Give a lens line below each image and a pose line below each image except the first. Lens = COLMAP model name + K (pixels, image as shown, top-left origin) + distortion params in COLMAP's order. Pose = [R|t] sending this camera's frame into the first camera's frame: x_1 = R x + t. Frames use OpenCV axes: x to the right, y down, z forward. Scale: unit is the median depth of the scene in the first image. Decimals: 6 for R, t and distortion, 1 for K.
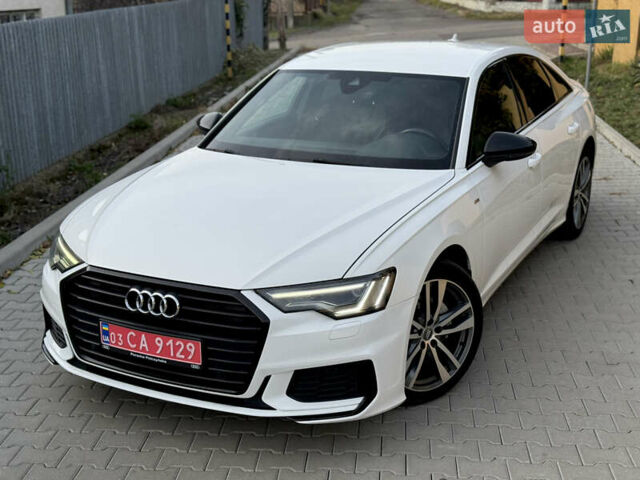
lens RADIAL K [[883.4, 0, 324.7], [0, 883.4, 242.8], [0, 0, 1]] dist [0.114091, 0.000000]
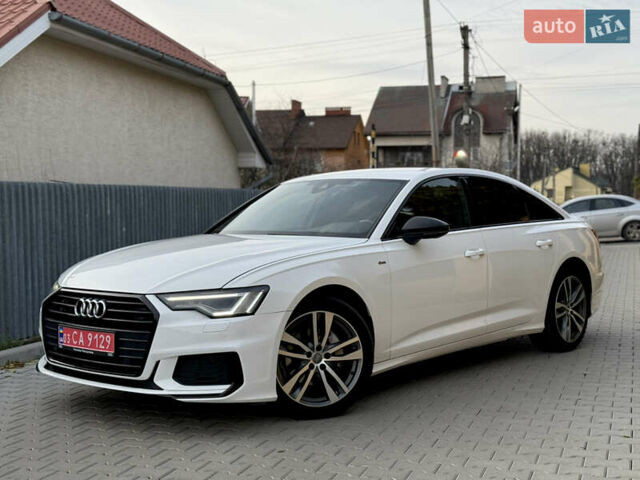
lens RADIAL K [[883.4, 0, 330.7], [0, 883.4, 246.7], [0, 0, 1]] dist [0.114091, 0.000000]
pose [[0.972132, 0.012406, -0.234107, 0.404742], [-0.069809, 0.968617, -0.238553, 0.236417], [0.223801, 0.248248, 0.942489, -0.168275]]
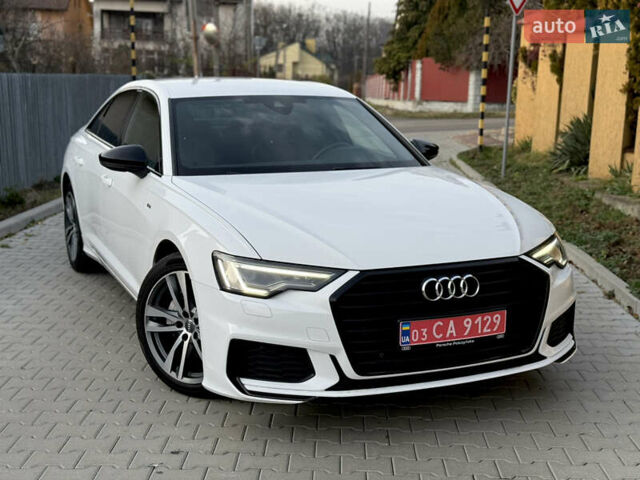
lens RADIAL K [[883.4, 0, 318.5], [0, 883.4, 240.7], [0, 0, 1]] dist [0.114091, 0.000000]
pose [[0.997975, 0.016308, 0.061485, 0.126026], [-0.009107, 0.993250, -0.115634, 0.028452], [-0.062956, 0.114840, 0.991387, 0.270387]]
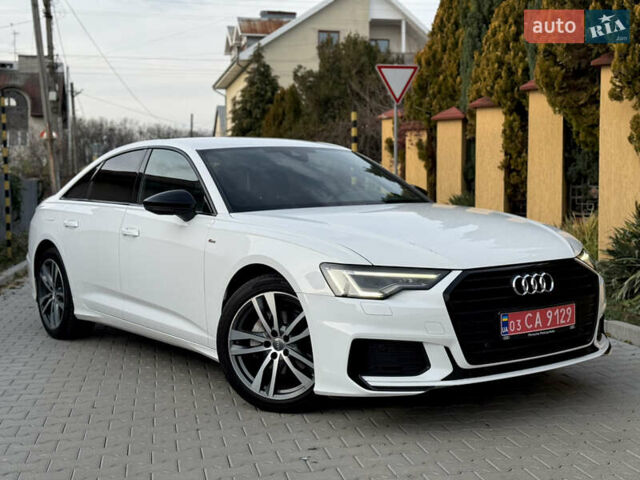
lens RADIAL K [[883.4, 0, 316.5], [0, 883.4, 243.9], [0, 0, 1]] dist [0.114091, 0.000000]
pose [[0.964872, -0.019030, 0.262029, -0.183683], [0.080596, 0.970722, -0.226281, 0.134812], [-0.250051, 0.239451, 0.938157, 0.253438]]
